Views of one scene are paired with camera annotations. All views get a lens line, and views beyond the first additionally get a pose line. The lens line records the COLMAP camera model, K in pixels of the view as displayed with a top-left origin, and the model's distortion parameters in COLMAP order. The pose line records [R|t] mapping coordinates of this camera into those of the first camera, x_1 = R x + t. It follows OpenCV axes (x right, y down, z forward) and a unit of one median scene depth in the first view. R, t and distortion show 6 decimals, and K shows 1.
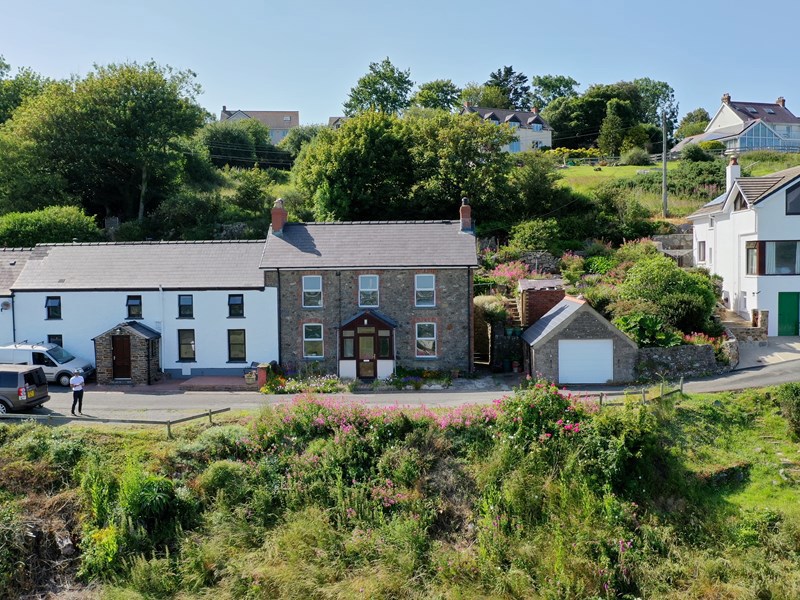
lens RADIAL K [[839.0, 0, 400.0], [0, 839.0, 300.0], [0, 0, 1]] dist [0.001267, -0.022787]
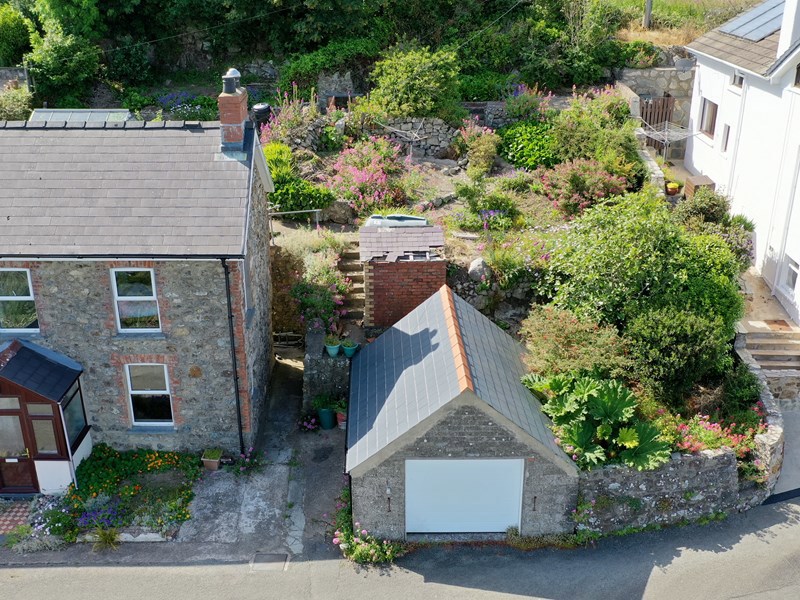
lens RADIAL K [[839.0, 0, 400.0], [0, 839.0, 300.0], [0, 0, 1]] dist [0.001267, -0.022787]
pose [[0.997871, -0.017041, 0.062947, 0.145630], [-0.005864, 0.937897, 0.346865, -0.172619], [-0.064949, -0.346495, 0.935800, 0.557365]]
